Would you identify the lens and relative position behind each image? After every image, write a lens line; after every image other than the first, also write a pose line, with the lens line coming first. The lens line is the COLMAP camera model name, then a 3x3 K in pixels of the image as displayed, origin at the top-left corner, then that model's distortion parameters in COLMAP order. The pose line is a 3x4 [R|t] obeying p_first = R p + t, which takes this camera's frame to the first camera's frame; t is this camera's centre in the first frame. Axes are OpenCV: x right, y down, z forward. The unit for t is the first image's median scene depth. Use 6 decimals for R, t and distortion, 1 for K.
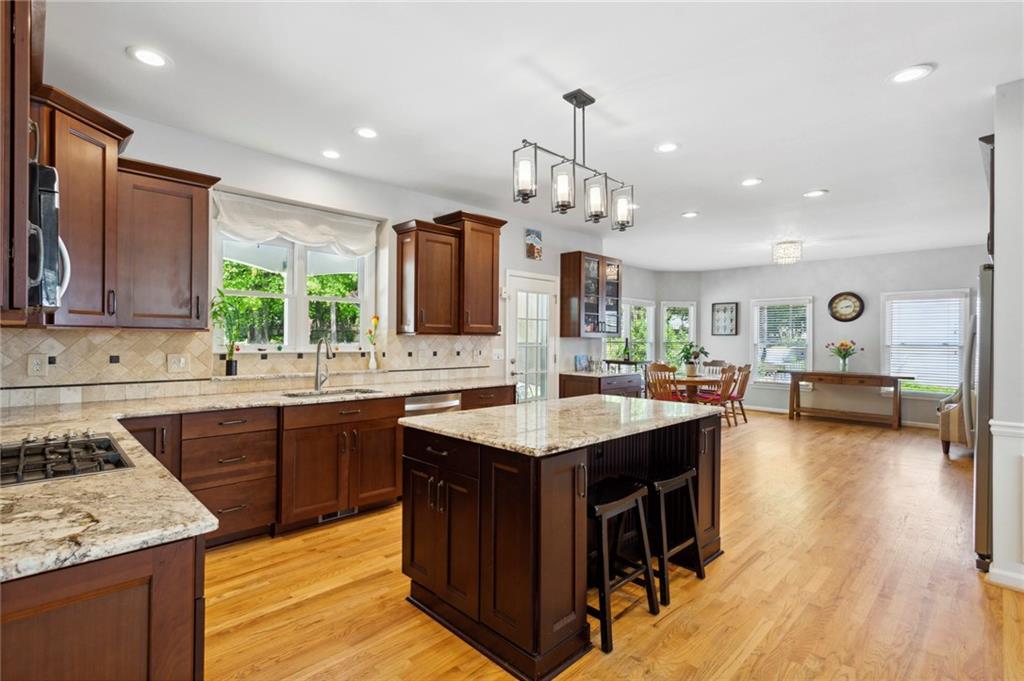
lens RADIAL K [[483.3, 0, 509.1], [0, 483.3, 338.2], [0, 0, 1]] dist [0.002114, 0.000869]
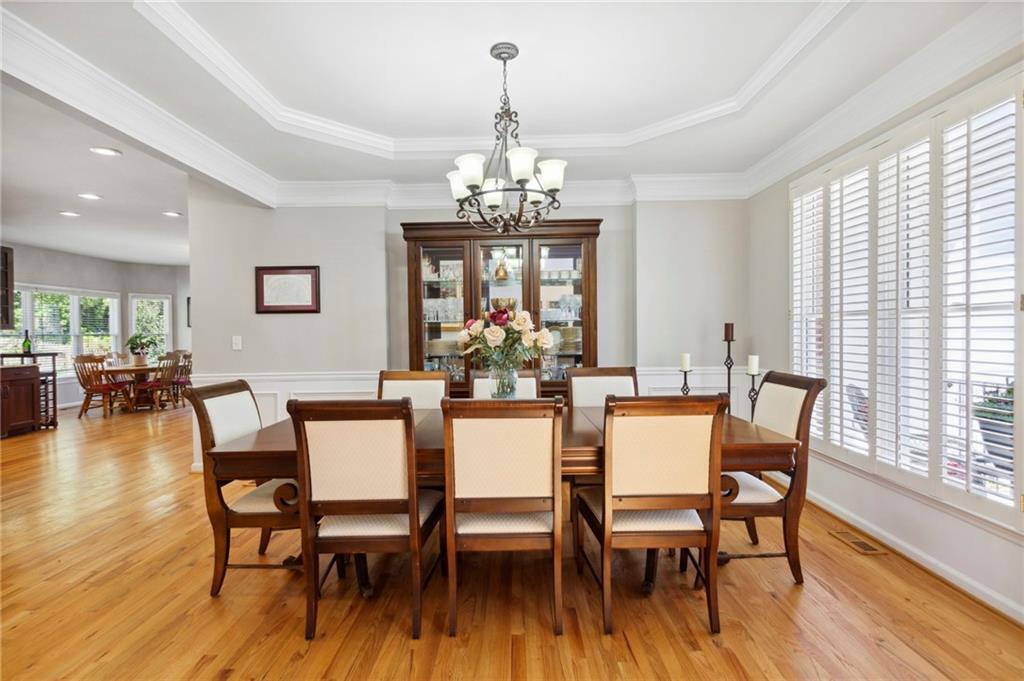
lens RADIAL K [[489.8, 0, 512.0], [0, 489.8, 340.5], [0, 0, 1]] dist [0.000496, 0.000211]
pose [[0.704799, -0.027912, 0.708857, 0.279625], [0.016317, 0.999599, 0.023136, 0.016790], [-0.709219, -0.004739, 0.704972, -0.453198]]
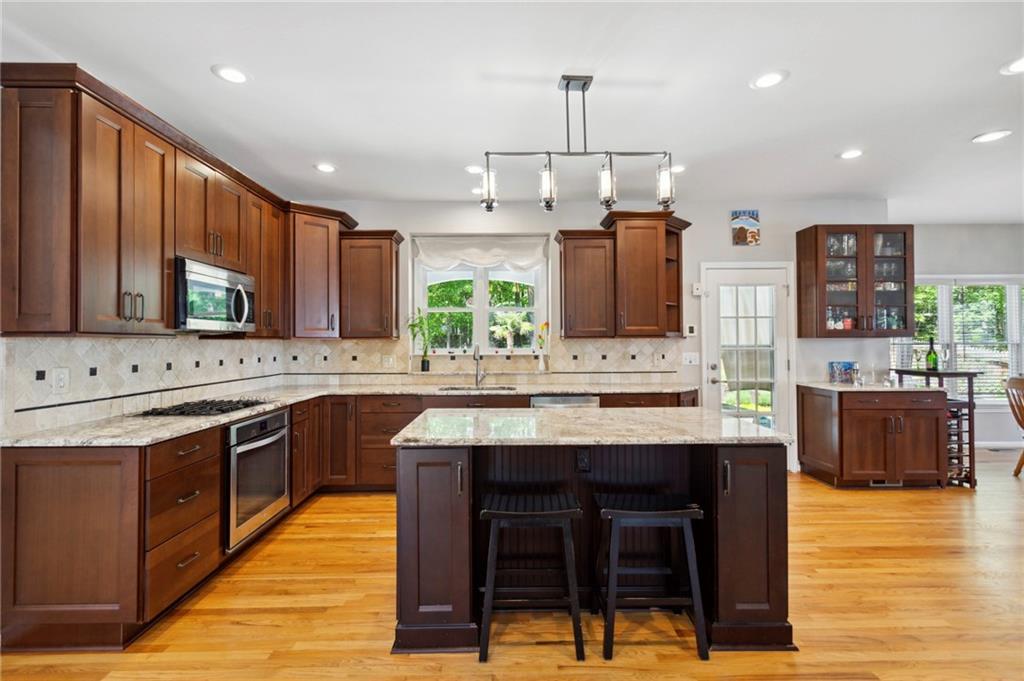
lens RADIAL K [[481.1, 0, 506.4], [0, 481.1, 335.4], [0, 0, 1]] dist [0.001076, 0.000785]
pose [[0.723271, -0.023083, -0.690178, 0.334418], [0.012174, 0.999712, -0.020678, 0.004495], [0.690457, 0.006554, 0.723344, 0.118242]]
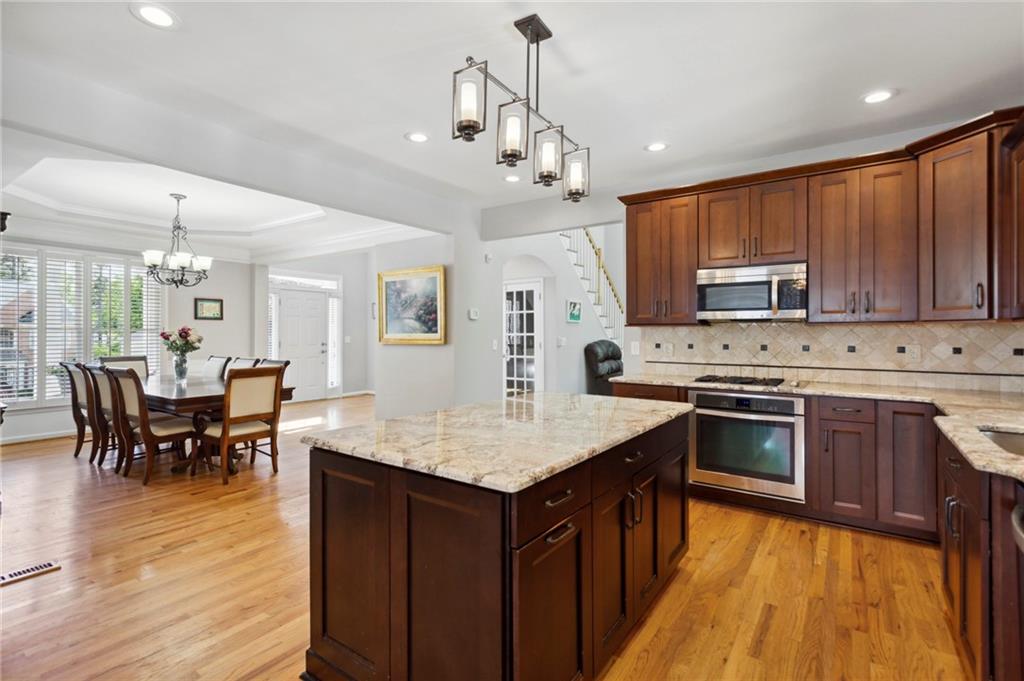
lens RADIAL K [[481.1, 0, 506.4], [0, 481.1, 335.4], [0, 0, 1]] dist [0.001076, 0.000785]
pose [[-0.984038, -0.008790, -0.177743, 0.161434], [-0.009403, 0.999952, 0.002604, 0.007827], [0.177711, 0.004233, -0.984074, 0.875793]]
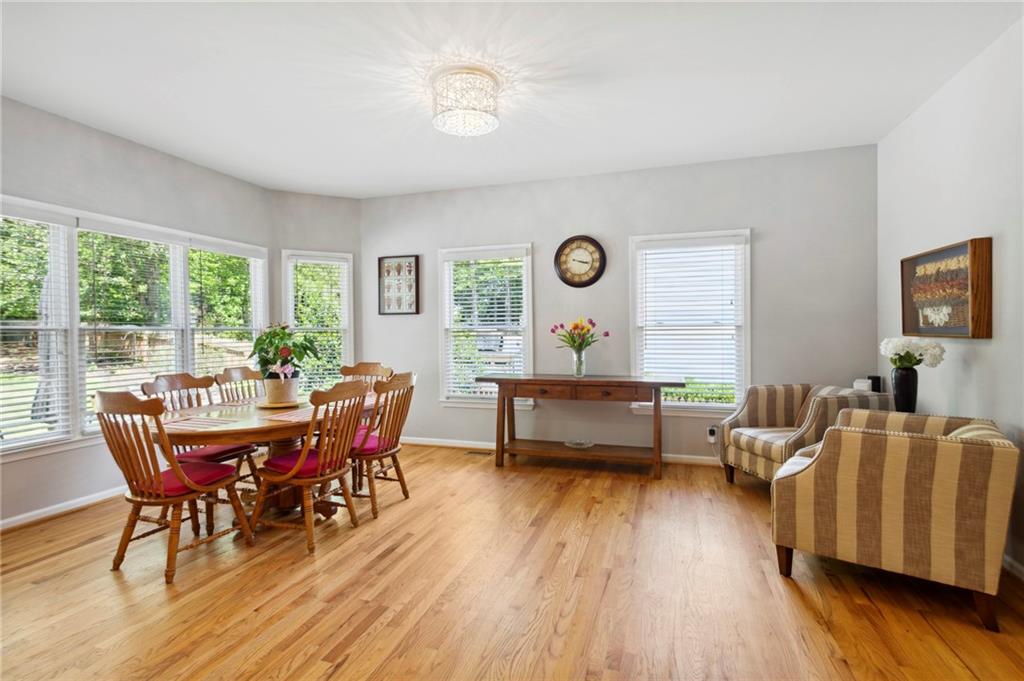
lens RADIAL K [[489.8, 0, 512.0], [0, 489.8, 340.5], [0, 0, 1]] dist [0.000496, 0.000211]
pose [[0.885109, -0.024984, 0.464712, 0.514284], [0.015250, 0.999579, 0.024695, 0.020260], [-0.465133, -0.014771, 0.885117, 0.762035]]
